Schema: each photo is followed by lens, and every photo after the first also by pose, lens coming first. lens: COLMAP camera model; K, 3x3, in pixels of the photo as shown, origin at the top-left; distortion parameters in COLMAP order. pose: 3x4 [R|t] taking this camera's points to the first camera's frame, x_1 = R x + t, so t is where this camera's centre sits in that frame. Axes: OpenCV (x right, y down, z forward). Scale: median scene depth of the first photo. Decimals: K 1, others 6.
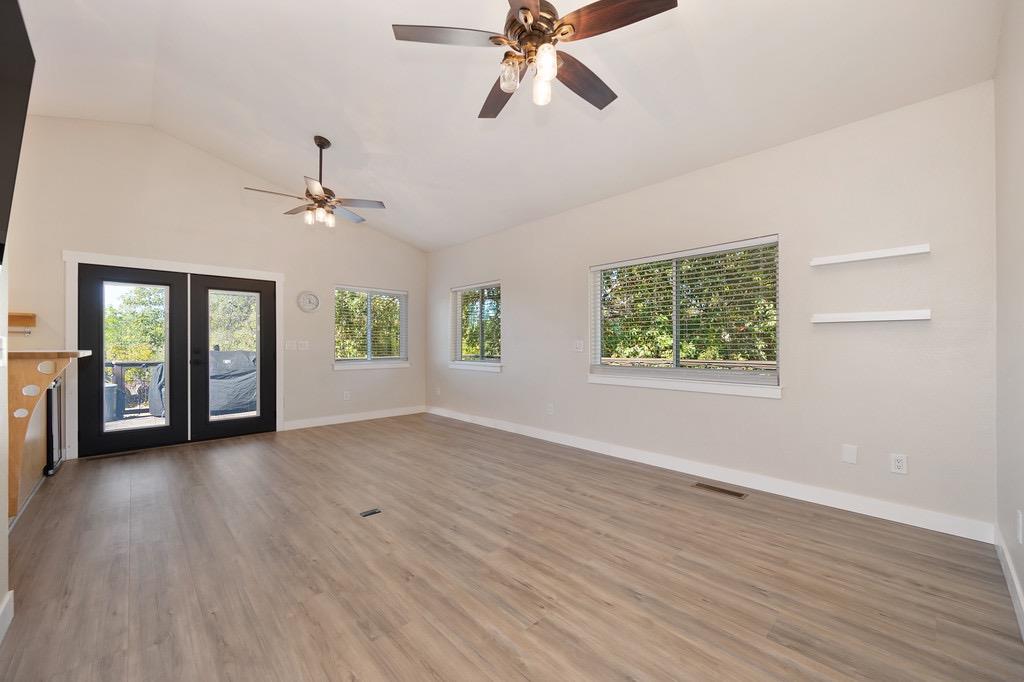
lens RADIAL K [[405.9, 0, 514.1], [0, 405.9, 343.4], [0, 0, 1]] dist [-0.002429, -0.000229]
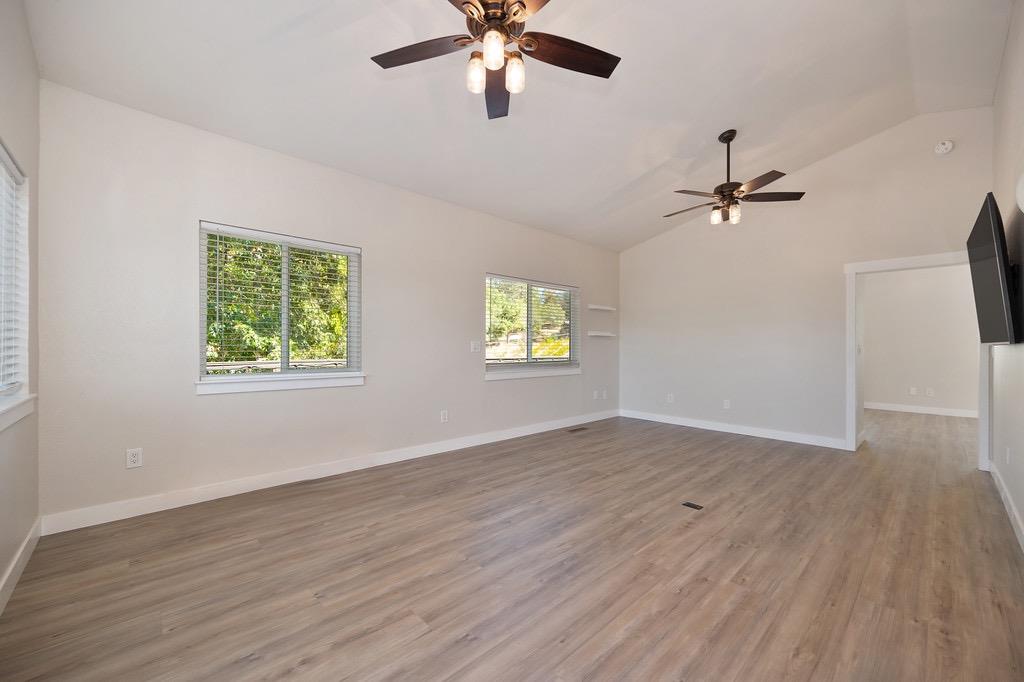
lens RADIAL K [[405.9, 0, 514.1], [0, 405.9, 343.4], [0, 0, 1]] dist [-0.002429, -0.000229]
pose [[-0.001166, 0.004350, 0.999990, -1.391349], [-0.008896, 0.999951, -0.004360, 0.003888], [-0.999960, -0.008901, -0.001127, 1.449676]]
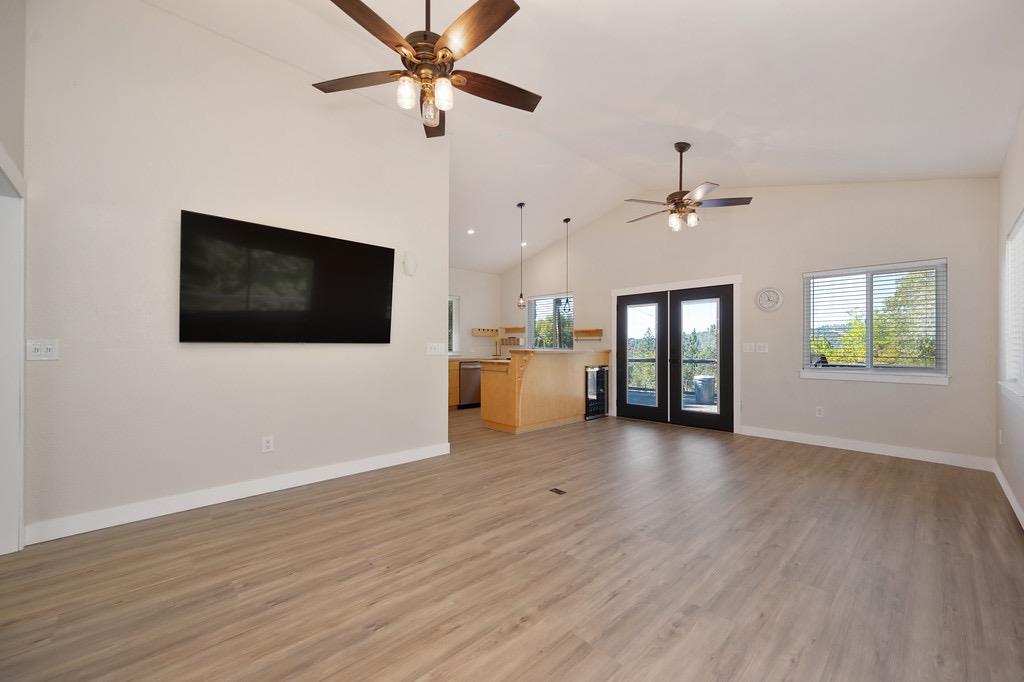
lens RADIAL K [[399.7, 0, 510.8], [0, 399.7, 347.5], [0, 0, 1]] dist [0.000455, -0.000077]
pose [[-0.009174, 0.003455, -0.999952, 0.782566], [0.002907, 0.999990, 0.003429, 0.000045], [0.999954, -0.002875, -0.009184, 0.865715]]
